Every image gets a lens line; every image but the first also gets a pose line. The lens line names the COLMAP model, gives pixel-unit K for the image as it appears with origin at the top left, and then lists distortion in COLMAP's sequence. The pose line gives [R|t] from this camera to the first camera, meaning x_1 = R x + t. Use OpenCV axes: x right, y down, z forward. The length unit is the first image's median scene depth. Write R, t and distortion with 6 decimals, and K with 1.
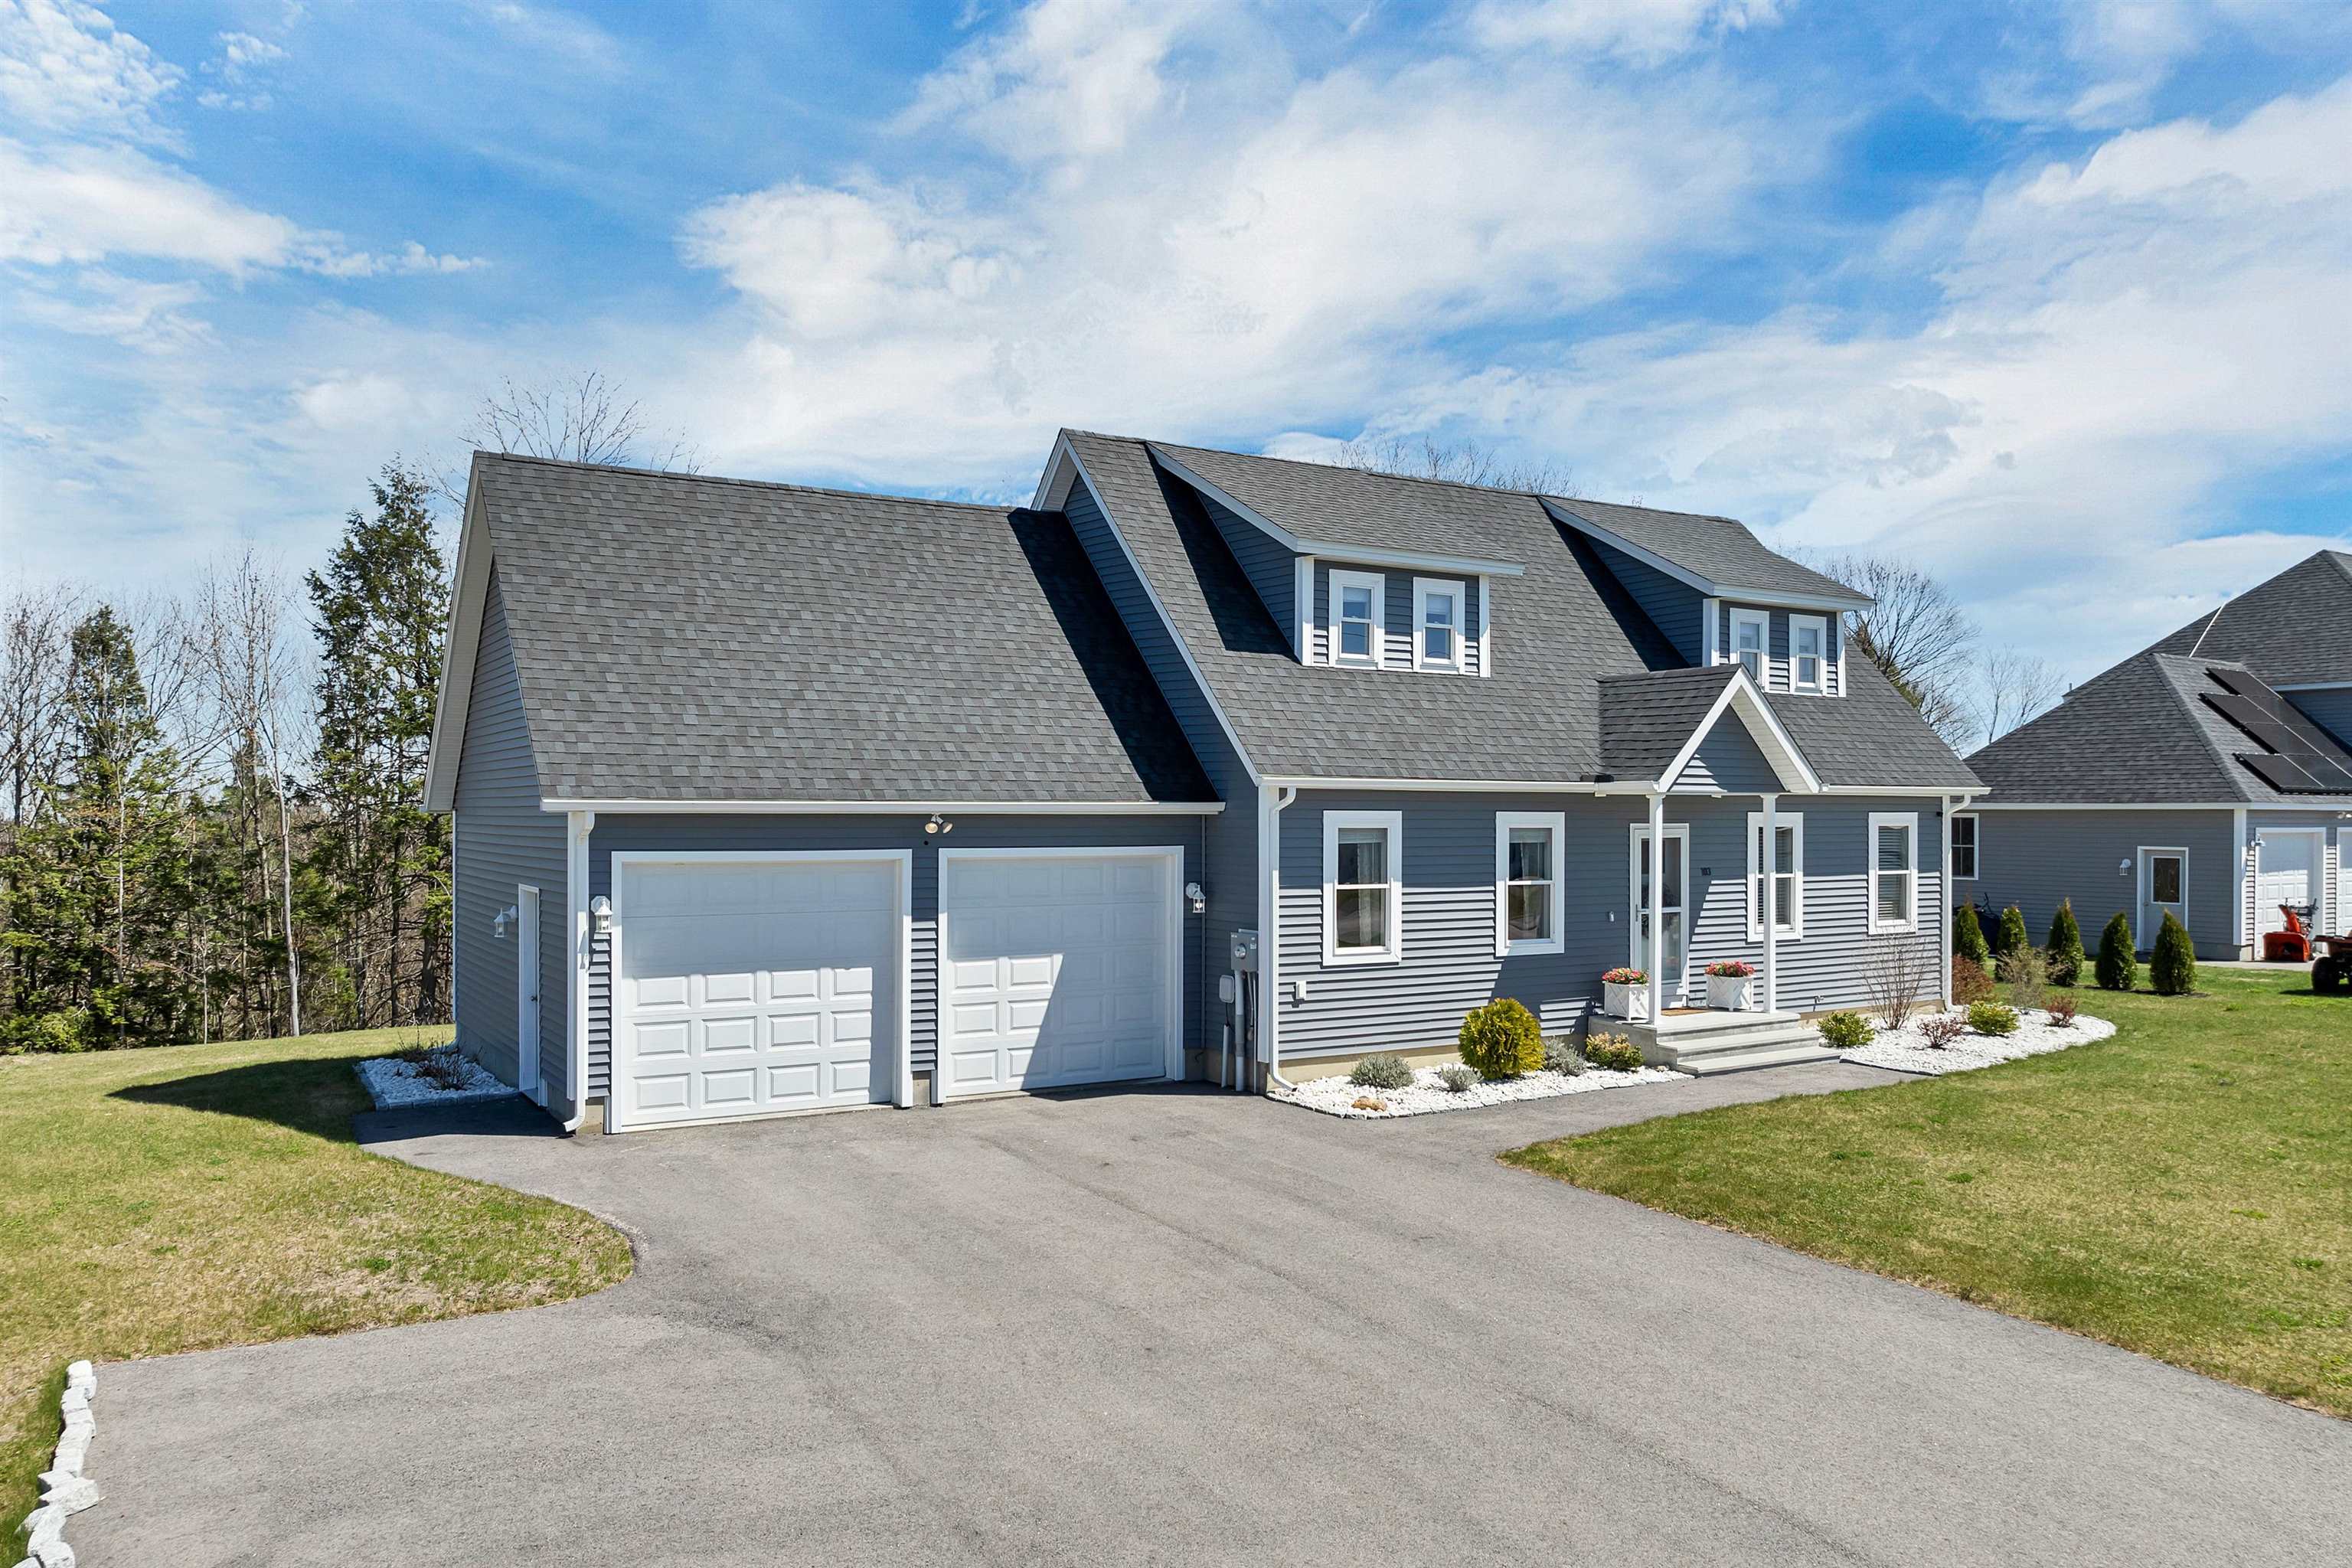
lens RADIAL K [[1684.6, 0, 1165.6], [0, 1684.6, 799.2], [0, 0, 1]] dist [-0.036369, -0.005437]
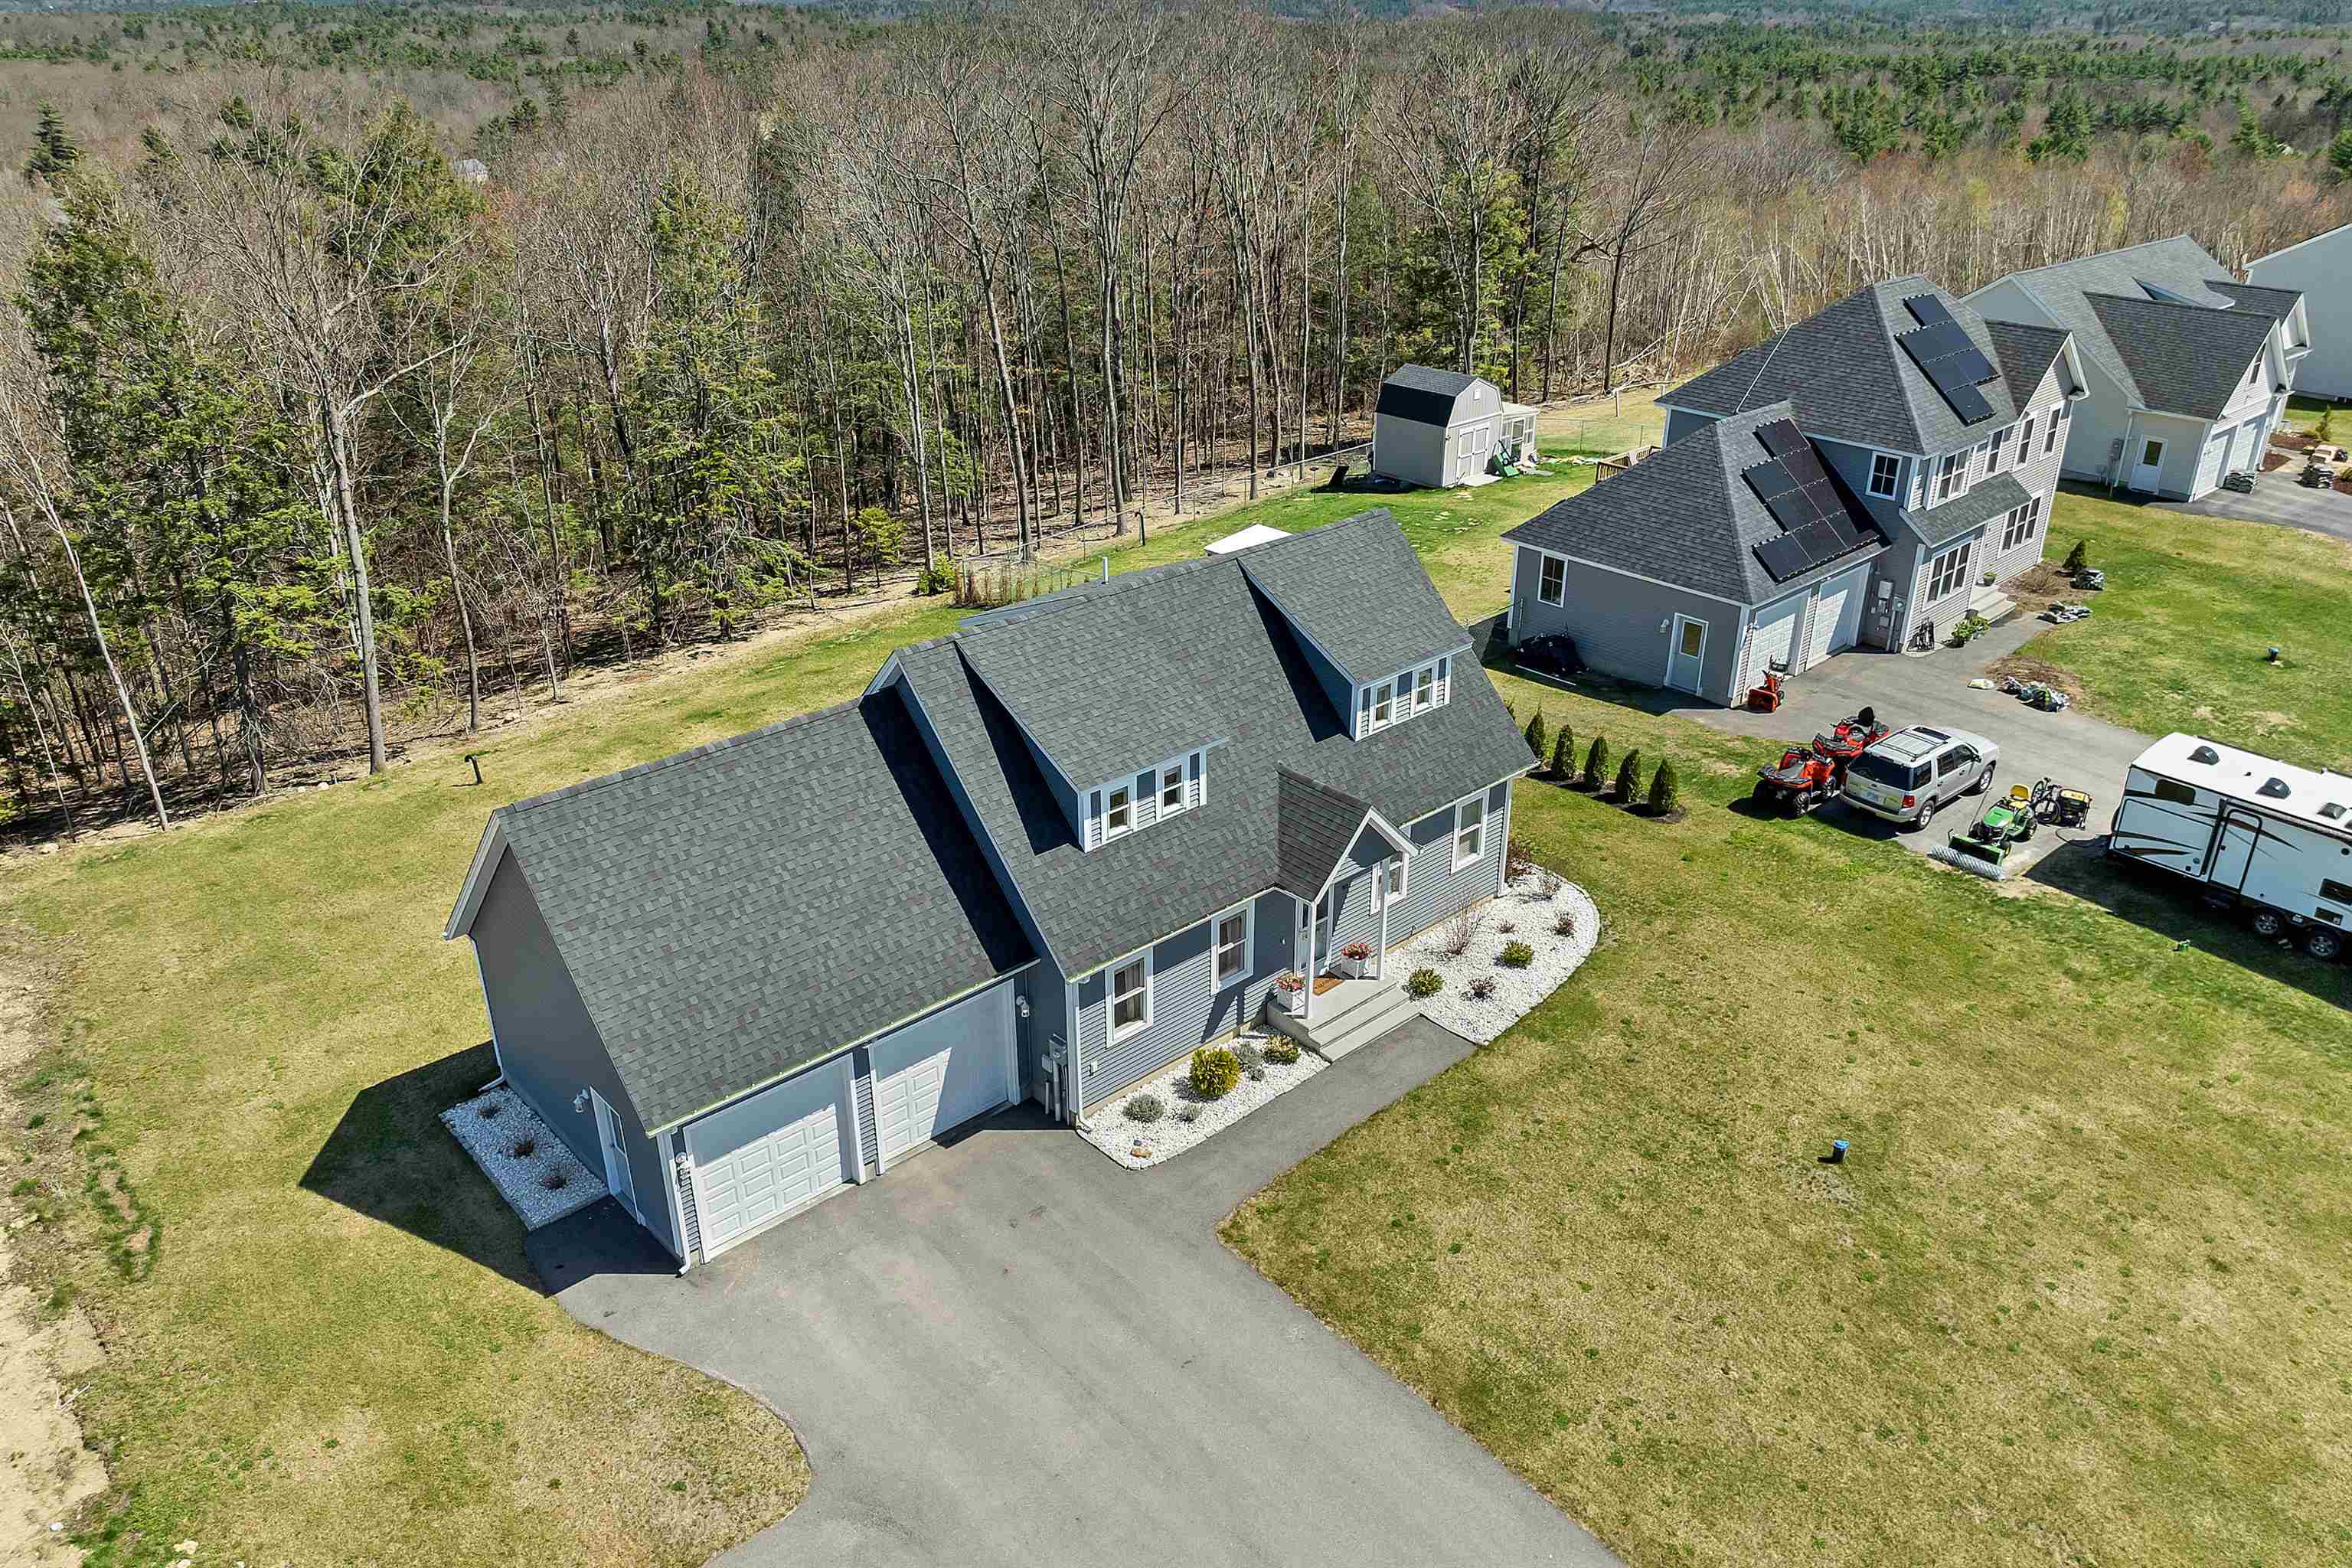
lens RADIAL K [[1684.6, 0, 1165.6], [0, 1684.6, 799.2], [0, 0, 1]] dist [-0.036369, -0.005437]
pose [[0.981831, -0.088540, 0.167834, -0.096337], [0.006119, 0.898782, 0.438353, -0.791612], [-0.189658, -0.429361, 0.882994, -0.312980]]
